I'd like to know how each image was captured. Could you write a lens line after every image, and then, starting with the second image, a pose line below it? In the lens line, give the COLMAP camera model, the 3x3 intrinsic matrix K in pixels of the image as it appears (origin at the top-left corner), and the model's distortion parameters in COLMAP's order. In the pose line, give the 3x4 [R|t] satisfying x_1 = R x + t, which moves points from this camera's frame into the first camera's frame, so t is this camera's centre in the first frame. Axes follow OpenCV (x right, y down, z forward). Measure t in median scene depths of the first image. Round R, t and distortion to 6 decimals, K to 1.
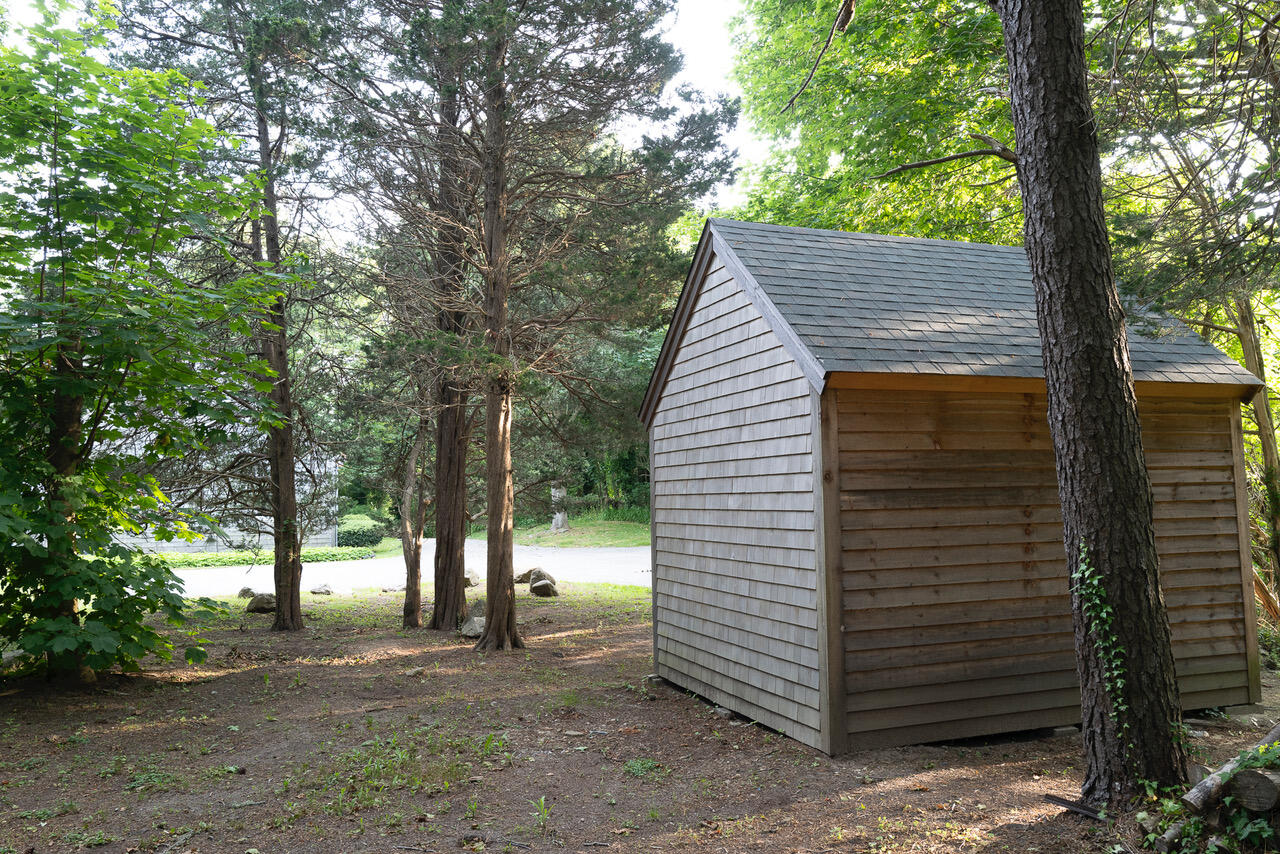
lens RADIAL K [[975.9, 0, 640.0], [0, 975.9, 427.0], [0, 0, 1]] dist [-0.009376, -0.005610]
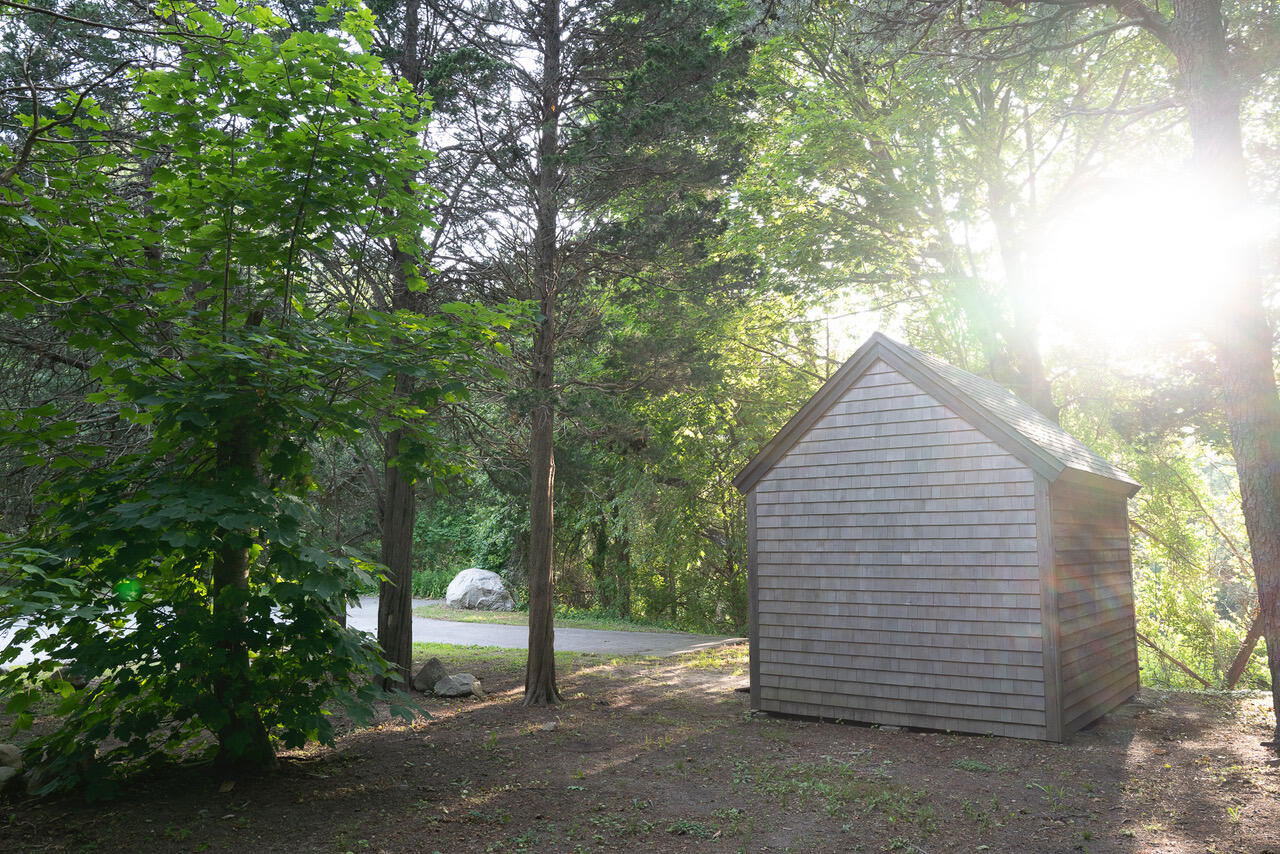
lens RADIAL K [[975.9, 0, 640.0], [0, 975.9, 427.0], [0, 0, 1]] dist [-0.009376, -0.005610]
pose [[0.828988, 0.092521, 0.551560, -1.013852], [-0.056347, 0.995020, -0.082220, 0.033787], [-0.556420, 0.037081, 0.830073, 0.149921]]
